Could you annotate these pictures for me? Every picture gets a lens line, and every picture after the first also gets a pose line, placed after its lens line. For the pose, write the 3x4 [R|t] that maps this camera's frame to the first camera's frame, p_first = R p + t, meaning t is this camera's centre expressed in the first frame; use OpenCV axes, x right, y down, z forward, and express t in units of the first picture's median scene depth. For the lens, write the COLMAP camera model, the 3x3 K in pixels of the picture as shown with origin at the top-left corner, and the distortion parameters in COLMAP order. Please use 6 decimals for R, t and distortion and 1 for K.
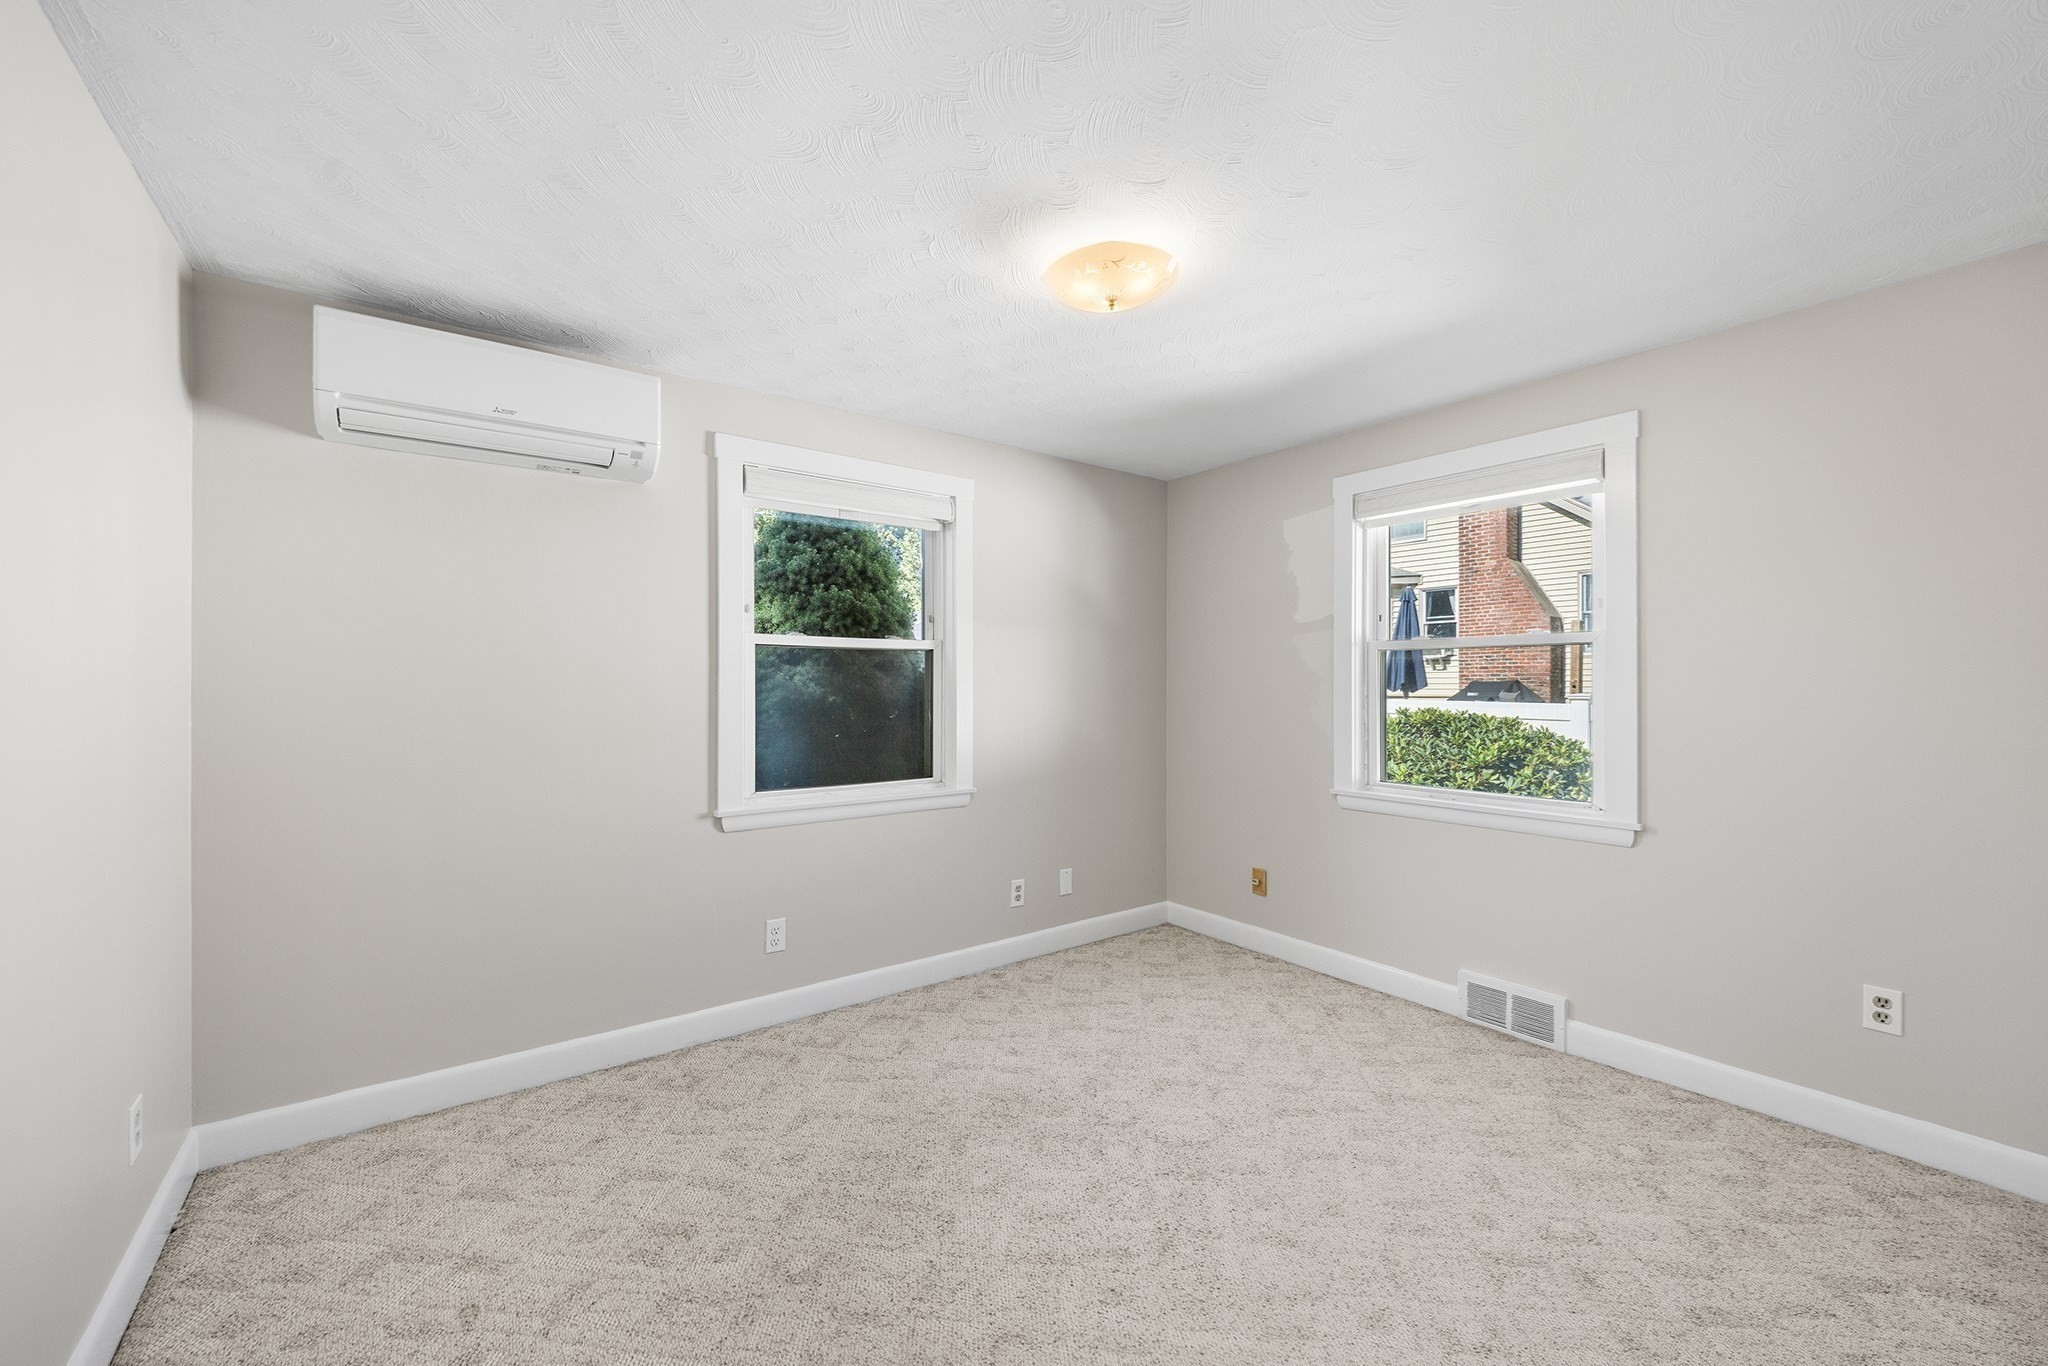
lens RADIAL K [[801.8, 0, 1013.9], [0, 801.8, 680.6], [0, 0, 1]] dist [0.001701, 0.000098]
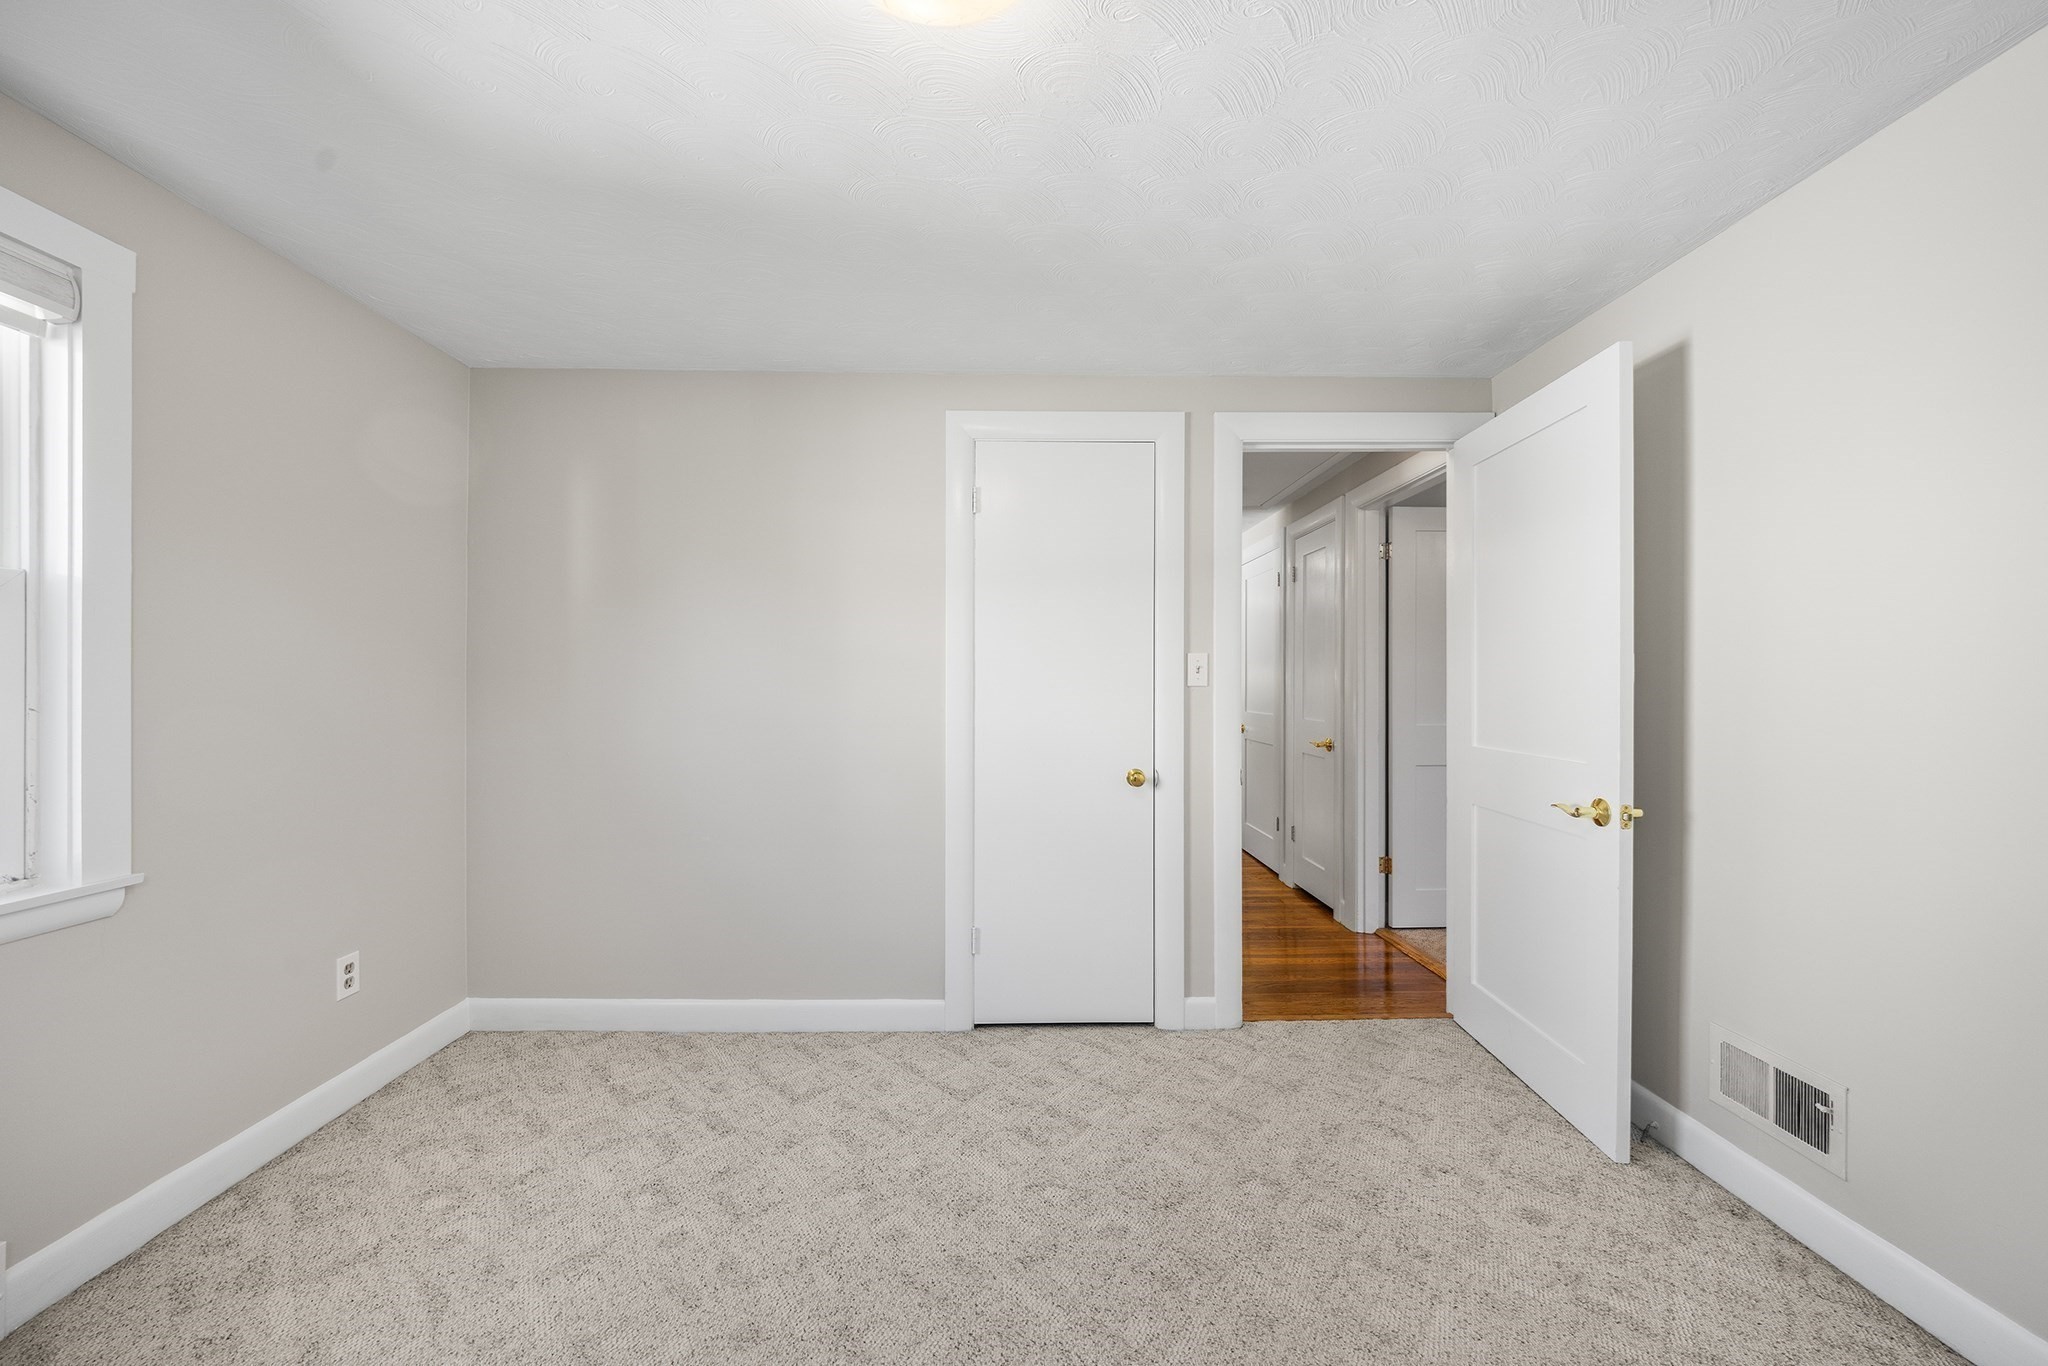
lens RADIAL K [[751.3, 0, 1020.0], [0, 751.3, 679.5], [0, 0, 1]] dist [0.002025, 0.000086]
pose [[-0.819895, -0.000021, 0.572514, -0.220664], [-0.008233, 0.999897, -0.011754, 0.024236], [-0.572455, -0.014350, -0.819811, 1.339279]]
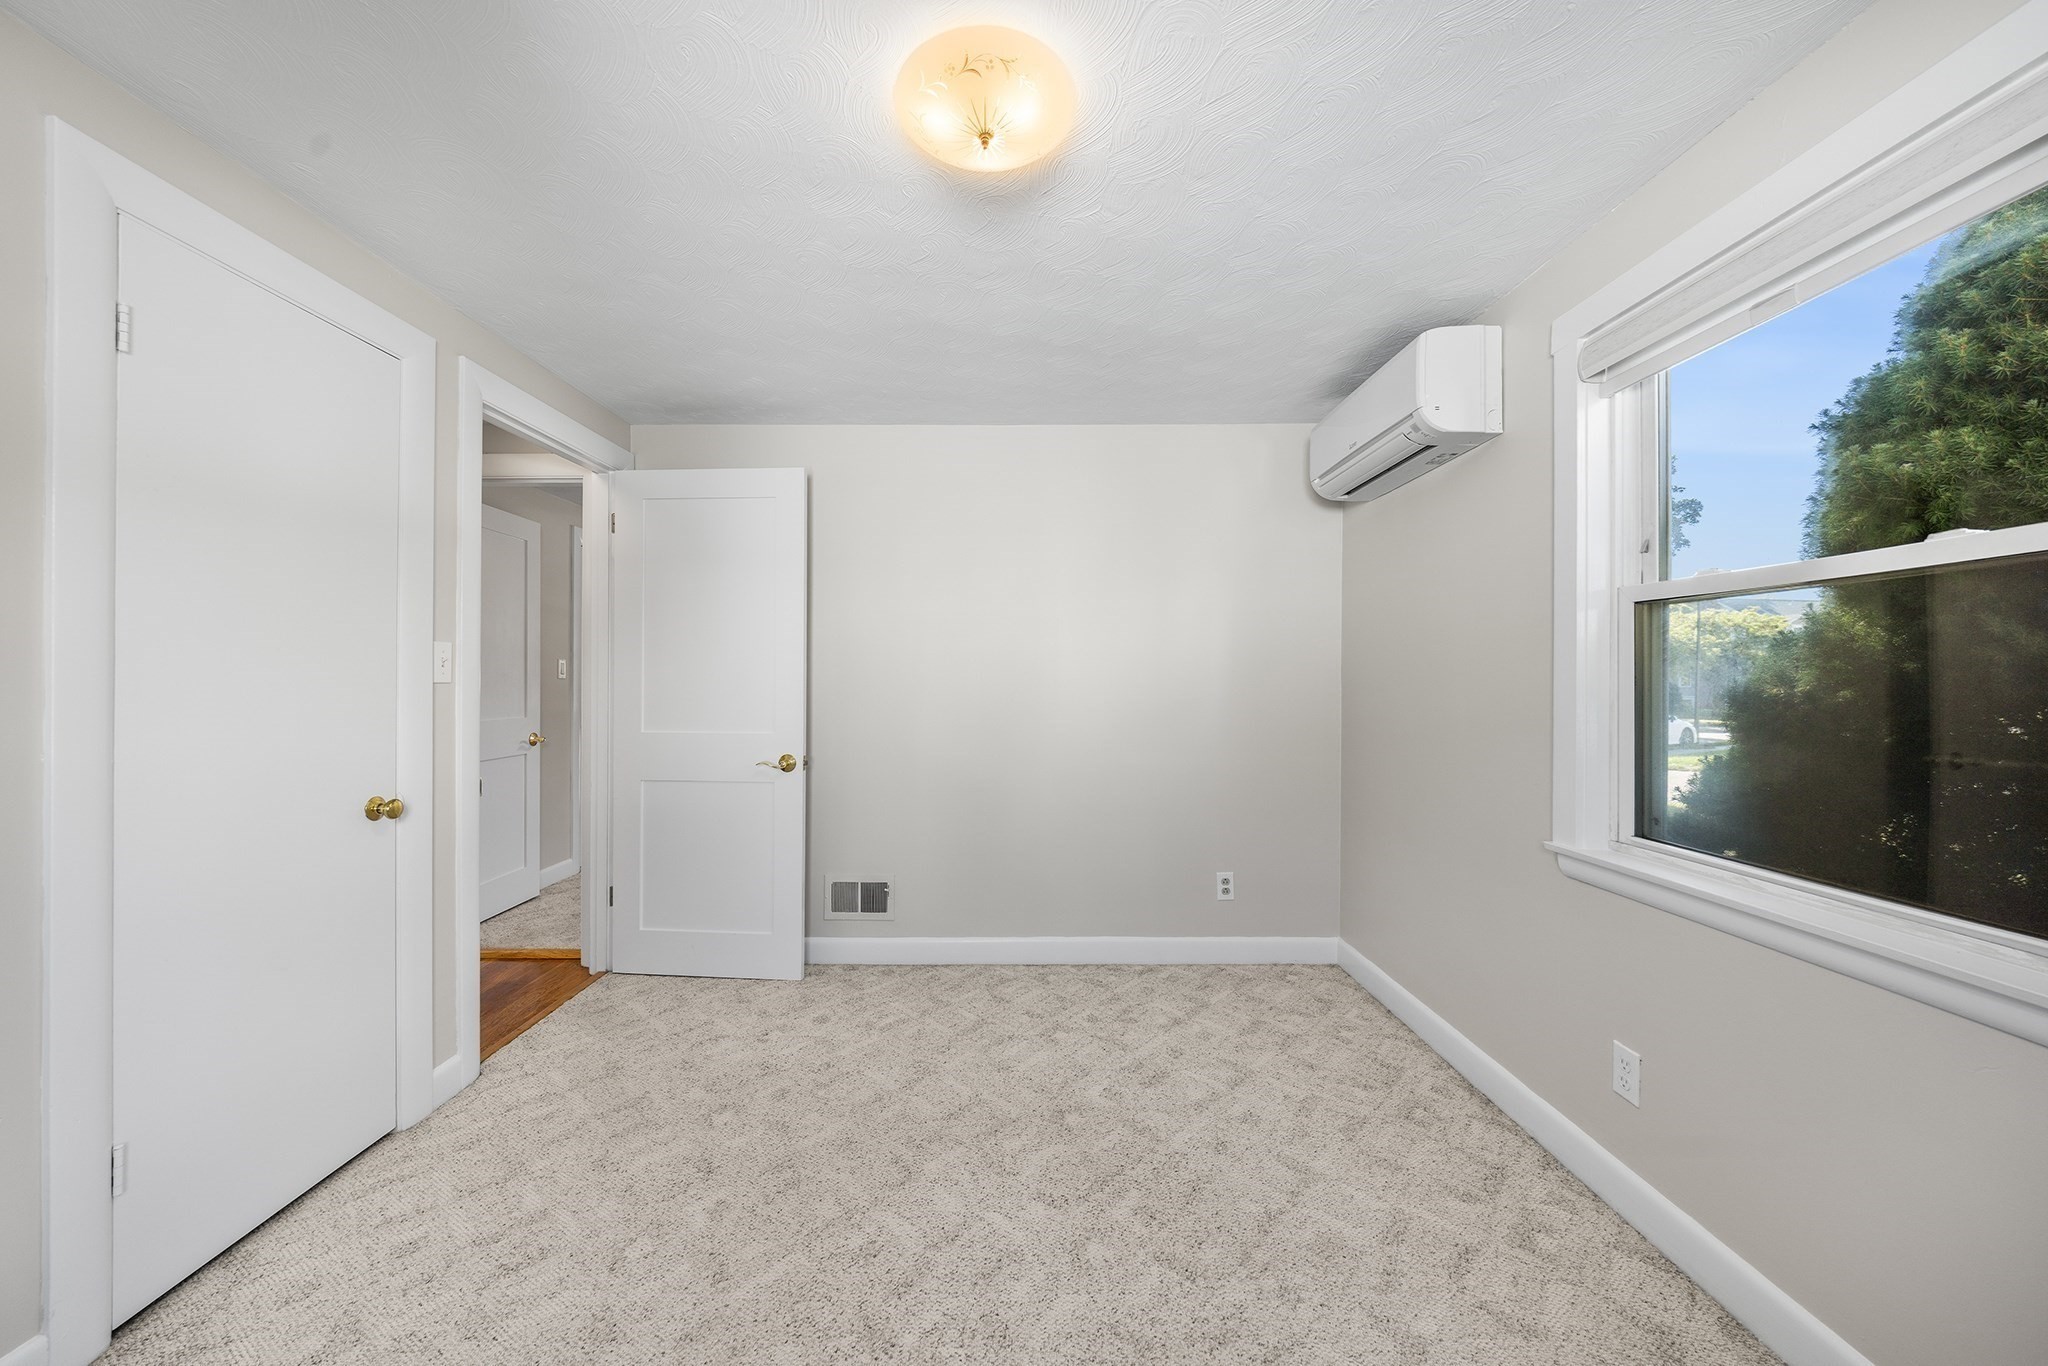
lens RADIAL K [[751.3, 0, 1025.3], [0, 751.3, 682.8], [0, 0, 1]] dist [0.002025, 0.000086]
pose [[-0.589345, -0.002585, -0.807878, 0.629823], [0.004919, 0.999965, -0.006788, 0.029476], [0.807867, -0.007975, -0.589311, 1.381786]]
